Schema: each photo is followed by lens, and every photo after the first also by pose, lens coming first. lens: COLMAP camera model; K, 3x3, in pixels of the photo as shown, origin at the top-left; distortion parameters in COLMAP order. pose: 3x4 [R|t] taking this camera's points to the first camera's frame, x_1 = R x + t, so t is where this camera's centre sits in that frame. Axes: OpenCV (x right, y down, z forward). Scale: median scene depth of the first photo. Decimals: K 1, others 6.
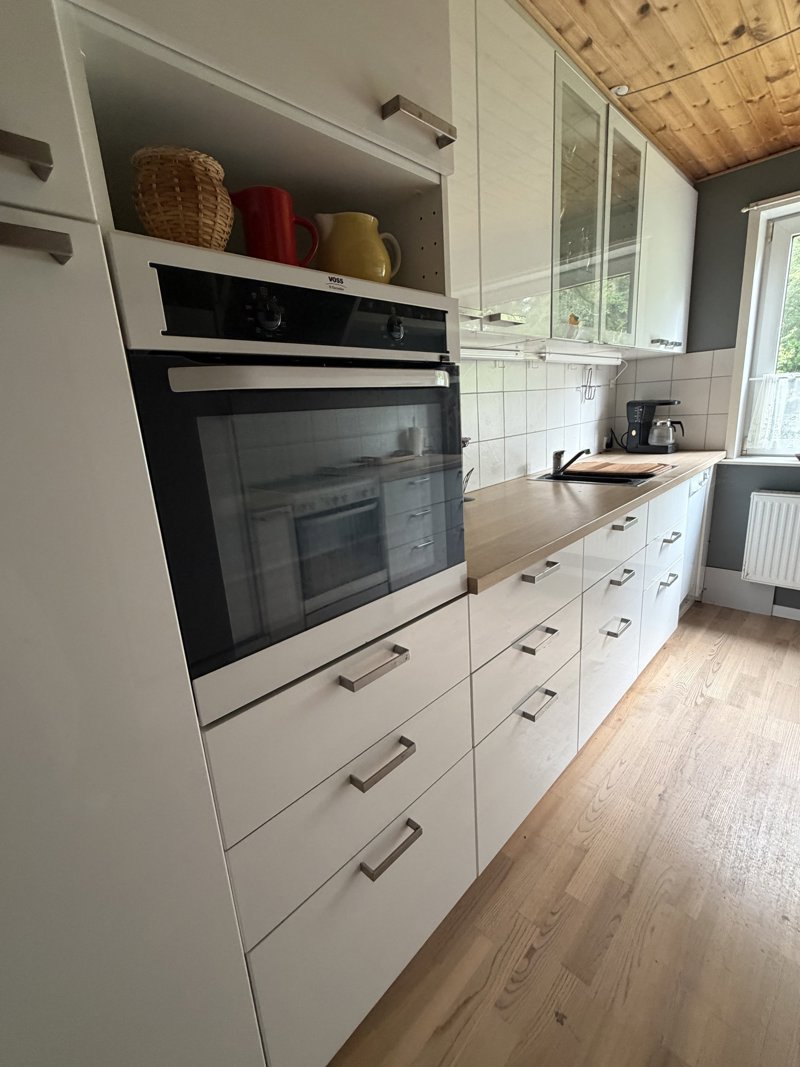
lens RADIAL K [[473.6, 0, 402.3], [0, 473.6, 530.3], [0, 0, 1]] dist [-0.002780, 0.000994]
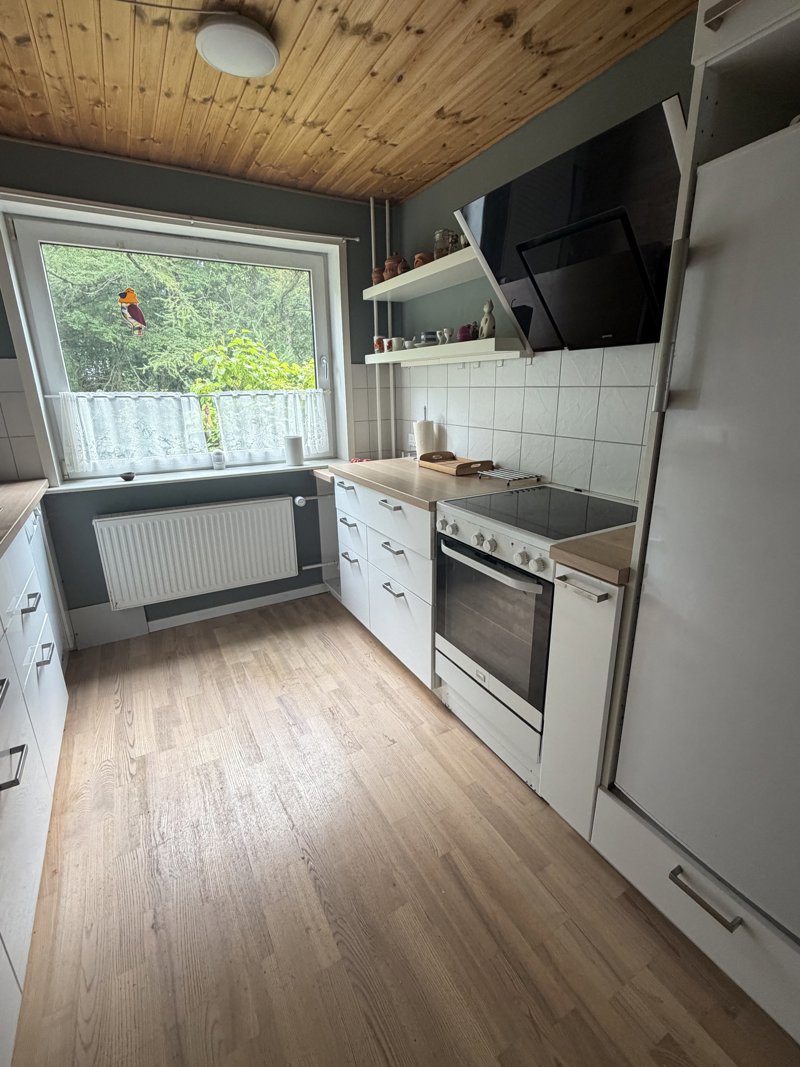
lens RADIAL K [[473.6, 0, 400.7], [0, 473.6, 530.3], [0, 0, 1]] dist [-0.002780, 0.000994]
pose [[0.280776, -0.222645, 0.933592, 0.047380], [0.236547, 0.958768, 0.157508, -0.071997], [-0.930167, 0.176613, 0.321865, 0.165713]]
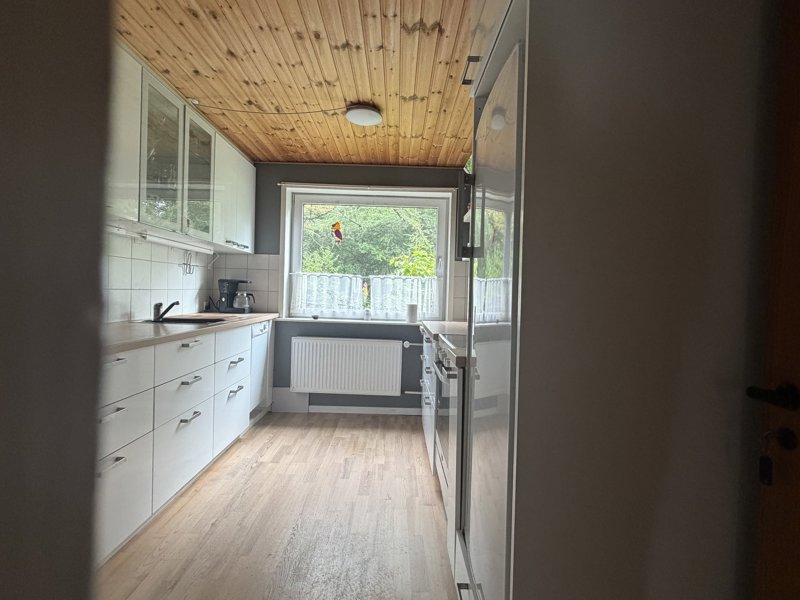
lens RADIAL K [[383.0, 0, 399.3], [0, 383.0, 298.6], [0, 0, 1]] dist [0.000146, 0.000666]
pose [[0.711127, 0.076905, 0.698845, 0.046875], [0.102724, 0.971967, -0.211491, 0.130040], [-0.695519, 0.222185, 0.683292, -0.266486]]
